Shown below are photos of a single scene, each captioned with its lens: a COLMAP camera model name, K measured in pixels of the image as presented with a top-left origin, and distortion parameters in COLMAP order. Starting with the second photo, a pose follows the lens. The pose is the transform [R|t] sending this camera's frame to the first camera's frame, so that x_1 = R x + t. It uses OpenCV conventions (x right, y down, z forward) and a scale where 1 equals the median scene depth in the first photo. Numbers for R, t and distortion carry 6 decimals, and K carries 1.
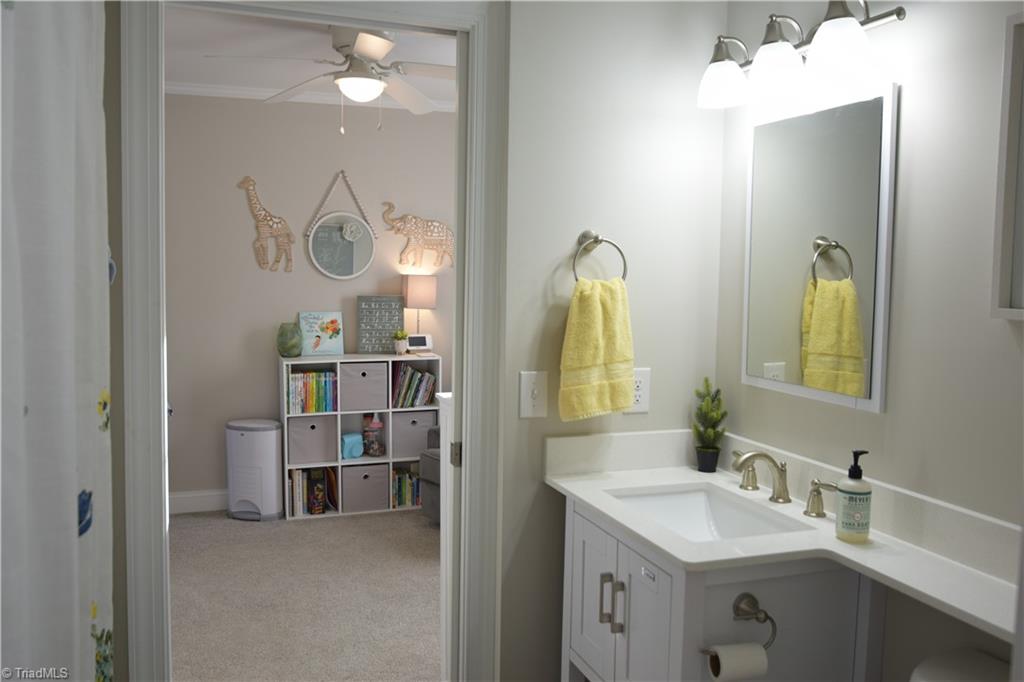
lens RADIAL K [[860.1, 0, 516.5], [0, 860.1, 338.8], [0, 0, 1]] dist [-0.018638, 0.000296]
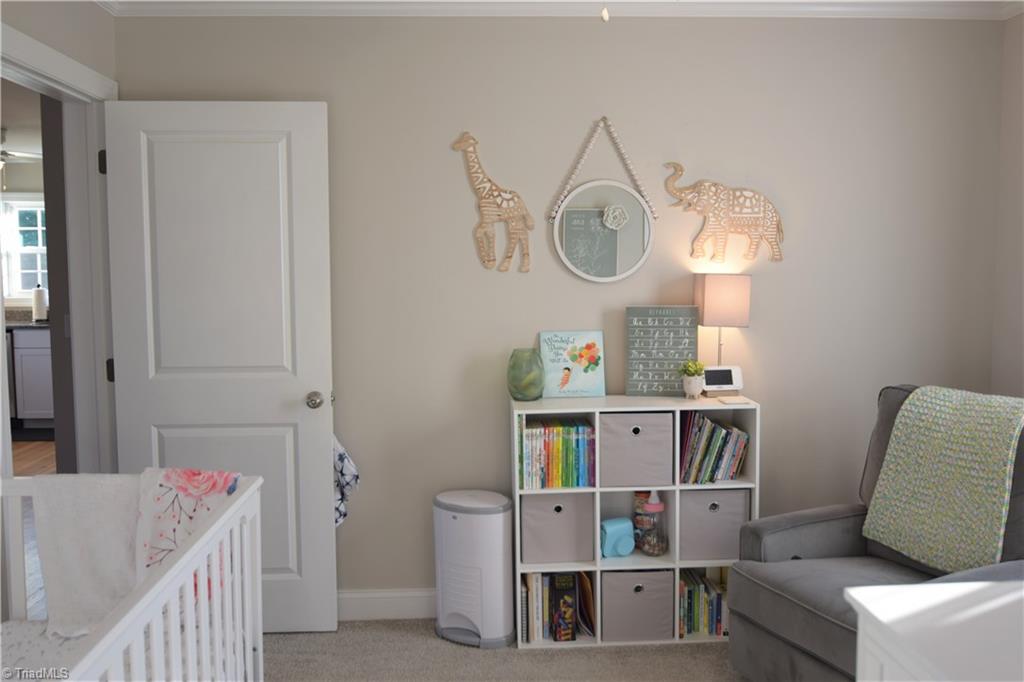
lens RADIAL K [[860.1, 0, 513.7], [0, 860.1, 338.8], [0, 0, 1]] dist [-0.018638, 0.000296]
pose [[0.955100, 0.003773, -0.296260, -0.073532], [-0.004447, 0.999989, -0.001601, -0.024836], [0.296251, 0.002846, 0.955106, 0.353173]]
